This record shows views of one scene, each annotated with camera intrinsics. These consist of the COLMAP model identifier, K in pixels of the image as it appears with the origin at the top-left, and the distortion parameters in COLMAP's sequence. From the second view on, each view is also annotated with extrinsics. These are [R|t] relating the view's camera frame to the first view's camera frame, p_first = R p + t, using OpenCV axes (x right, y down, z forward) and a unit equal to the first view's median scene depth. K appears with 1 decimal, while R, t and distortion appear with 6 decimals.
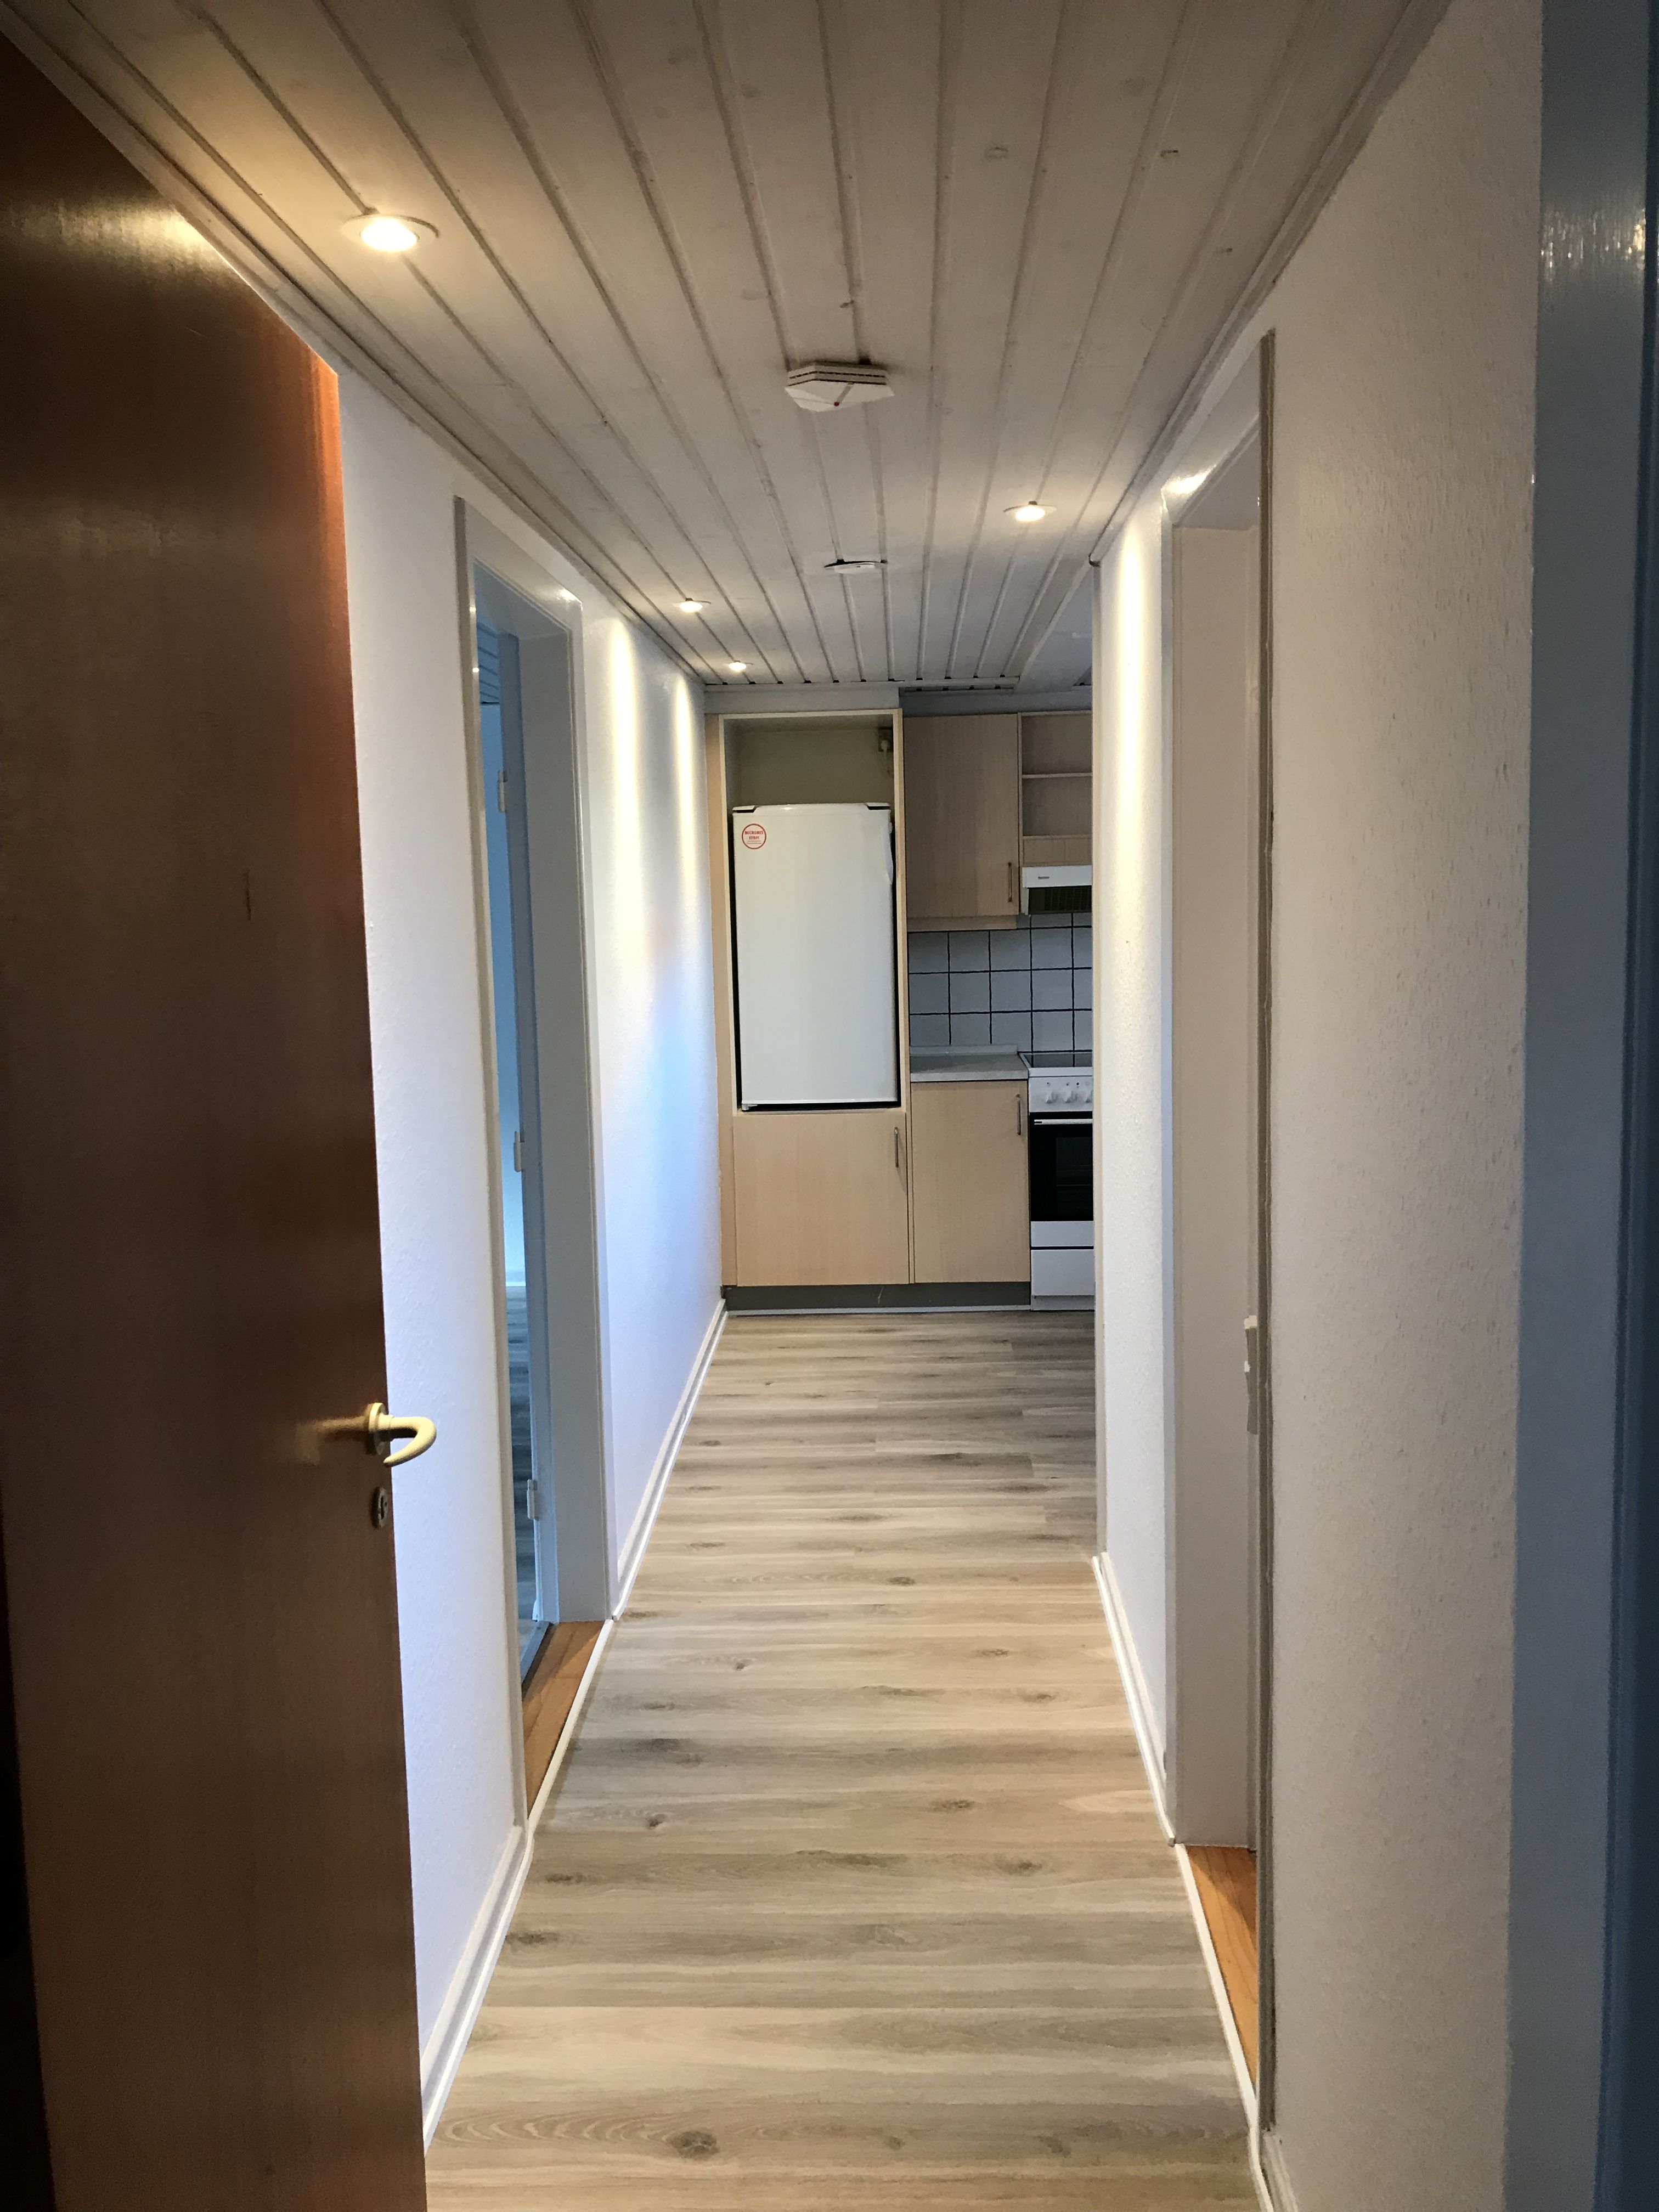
lens RADIAL K [[1828.0, 0, 833.1], [0, 1828.0, 1108.5], [0, 0, 1]] dist [0.008632, -0.012535]
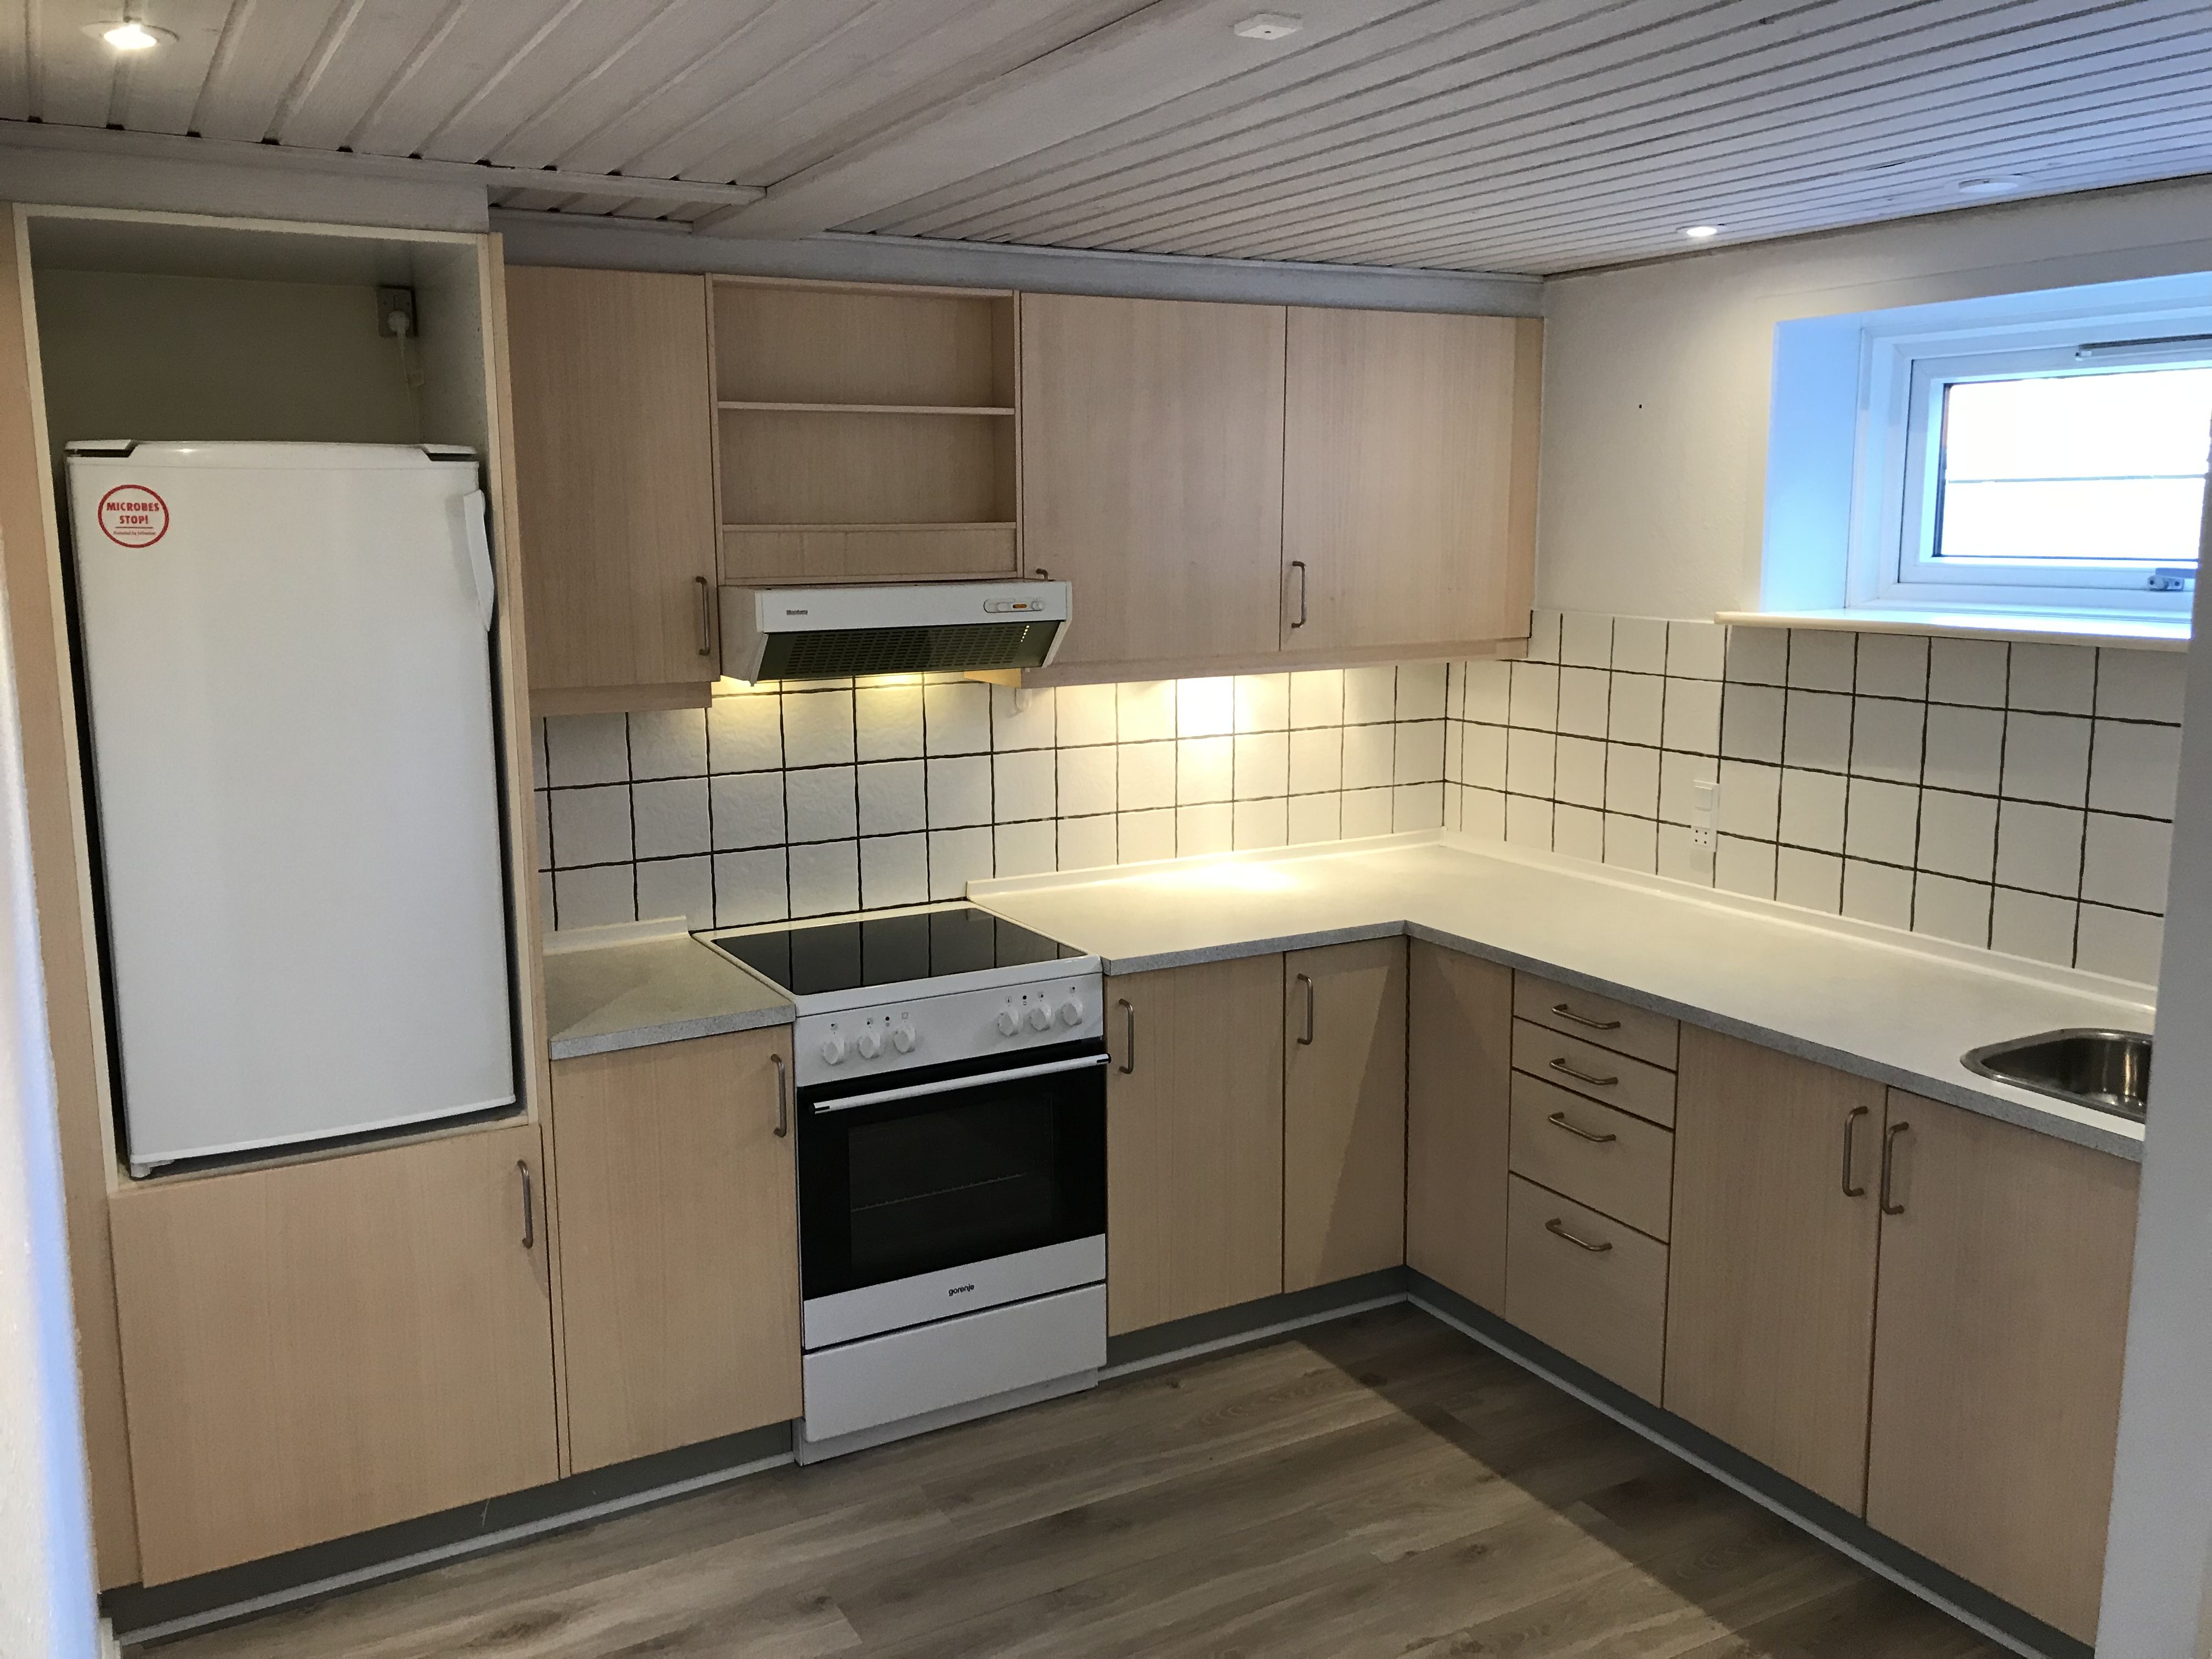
lens RADIAL K [[1828.0, 0, 1125.7], [0, 1828.0, 792.8], [0, 0, 1]] dist [0.008632, -0.012535]
pose [[0.848244, -0.059497, 0.526253, -0.072571], [0.054367, 0.998202, 0.025224, -0.084829], [-0.526807, 0.007215, 0.849954, 0.533012]]
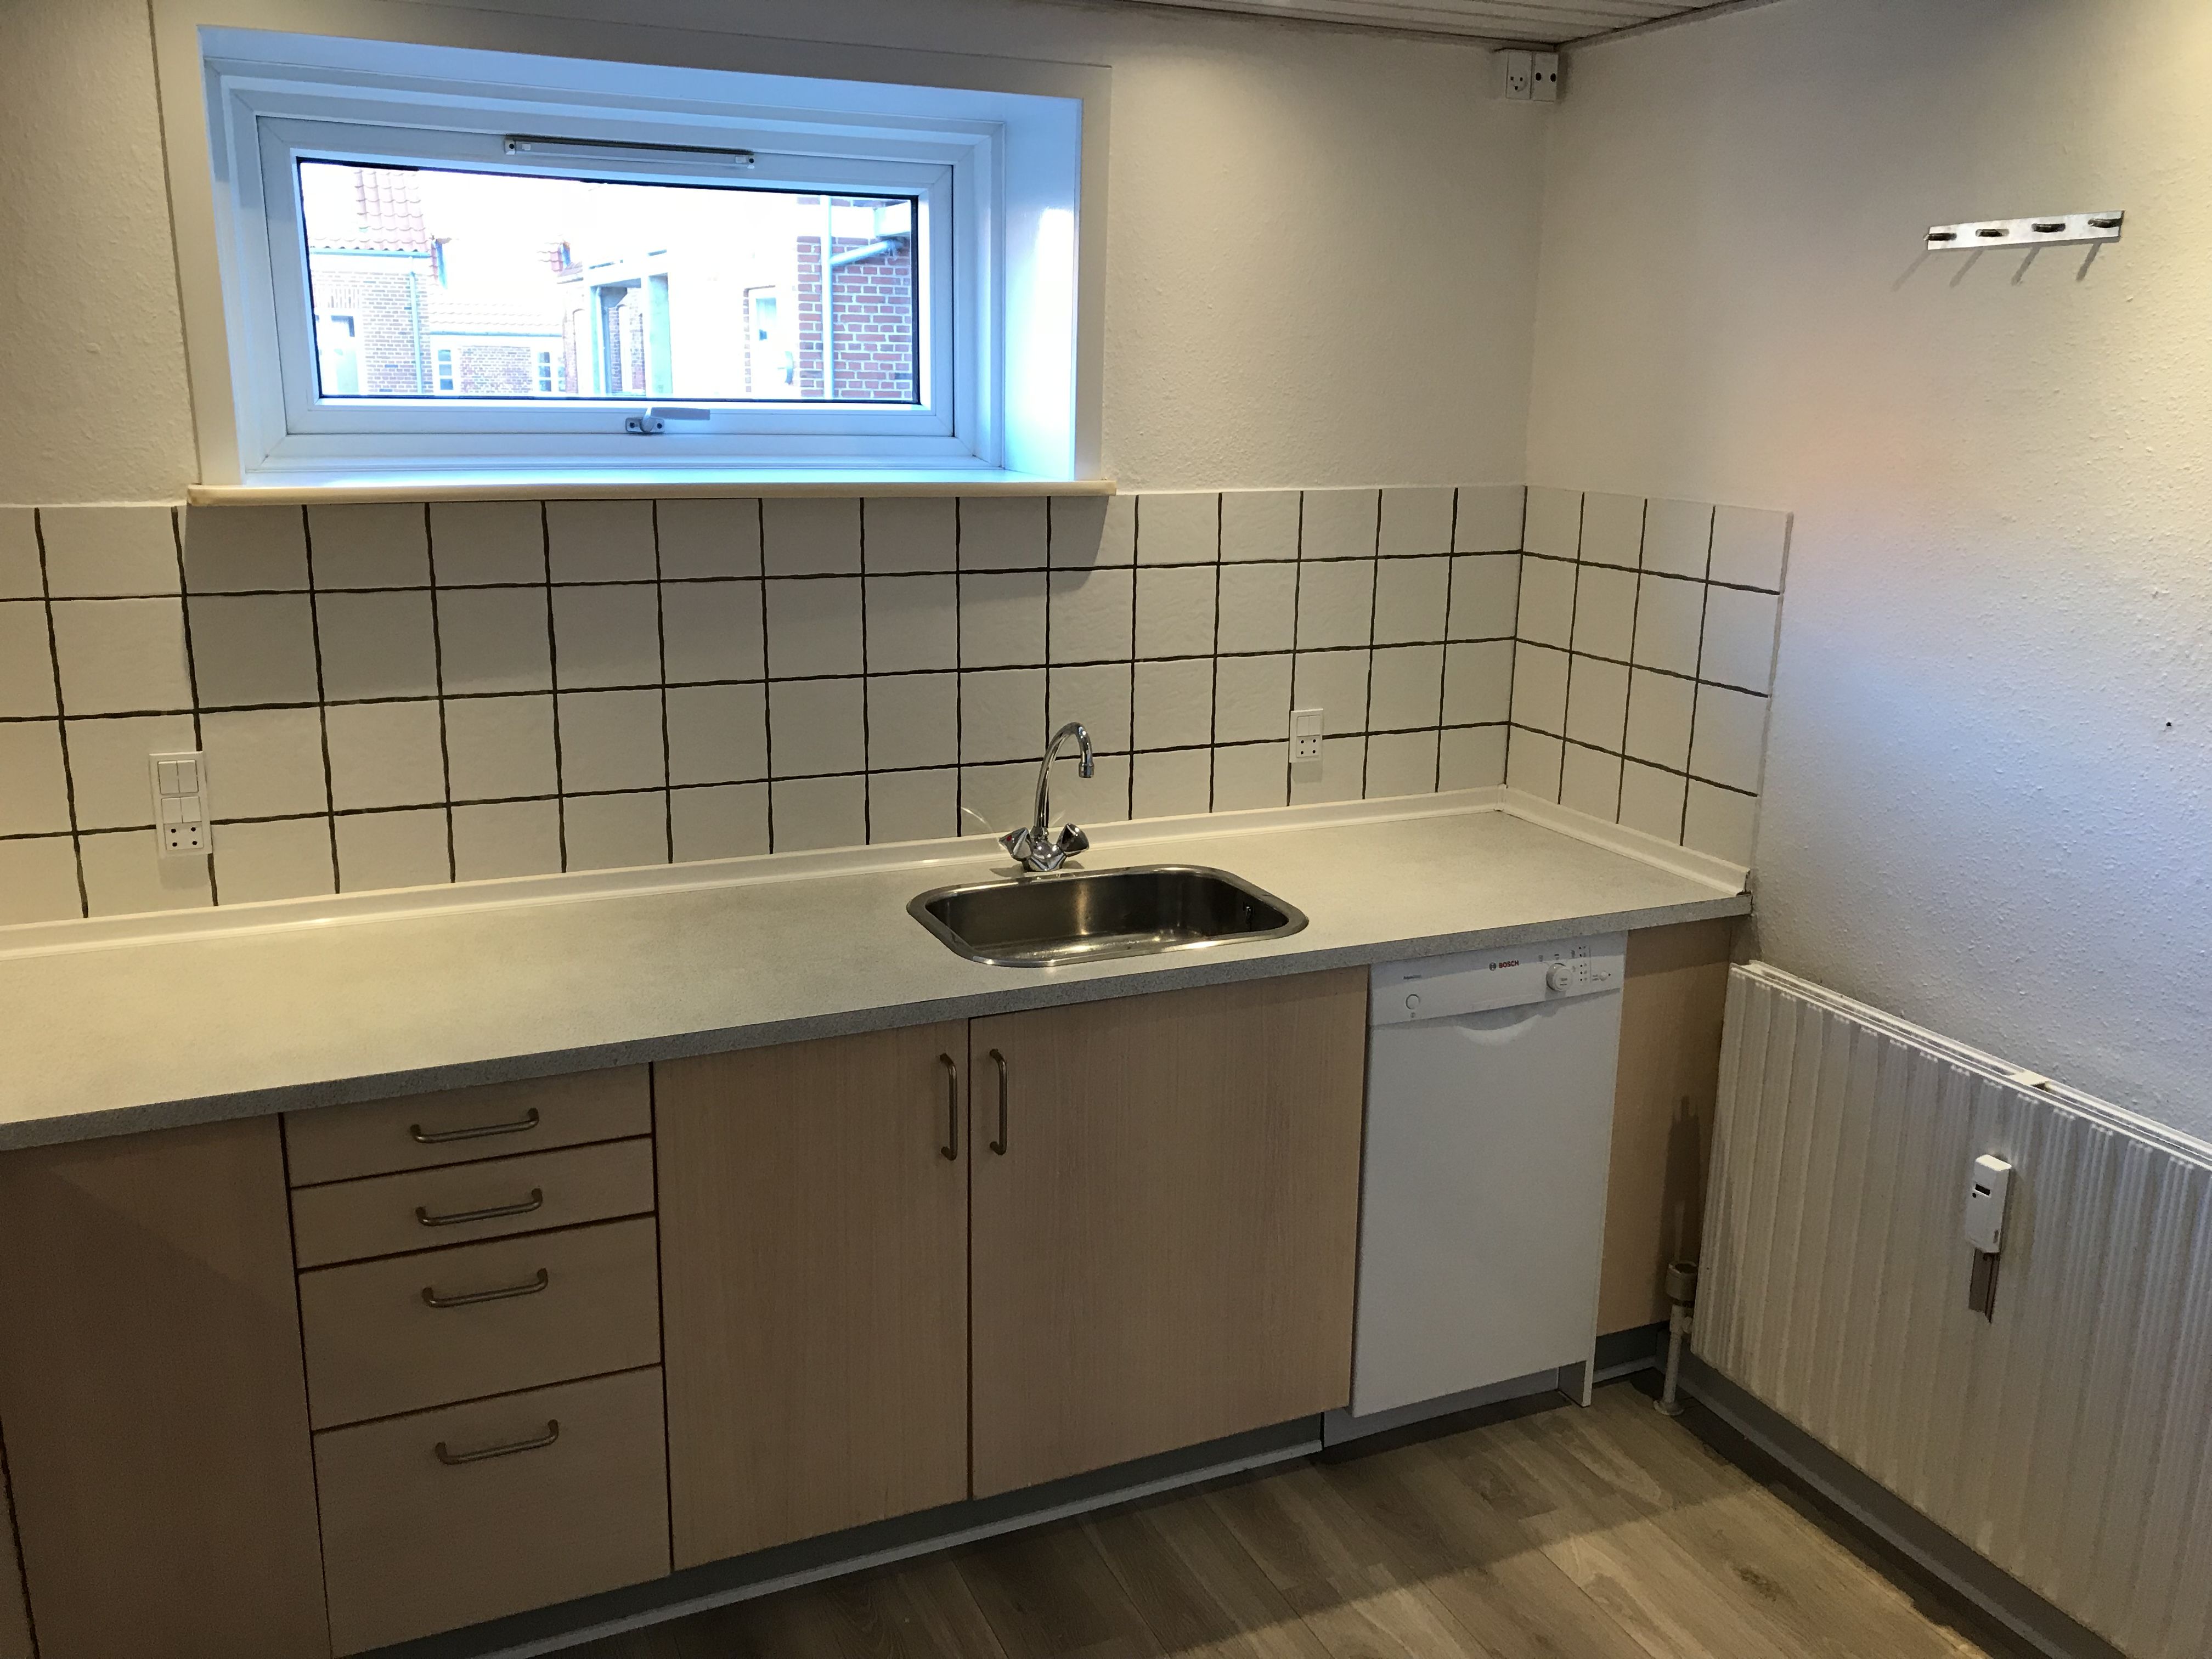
lens RADIAL K [[1828.0, 0, 1109.4], [0, 1828.0, 809.7], [0, 0, 1]] dist [0.008632, -0.012535]
pose [[-0.463061, -0.191504, 0.865390, -0.020056], [0.108899, 0.956689, 0.269978, -0.140105], [-0.879611, 0.219256, -0.422151, 0.978815]]
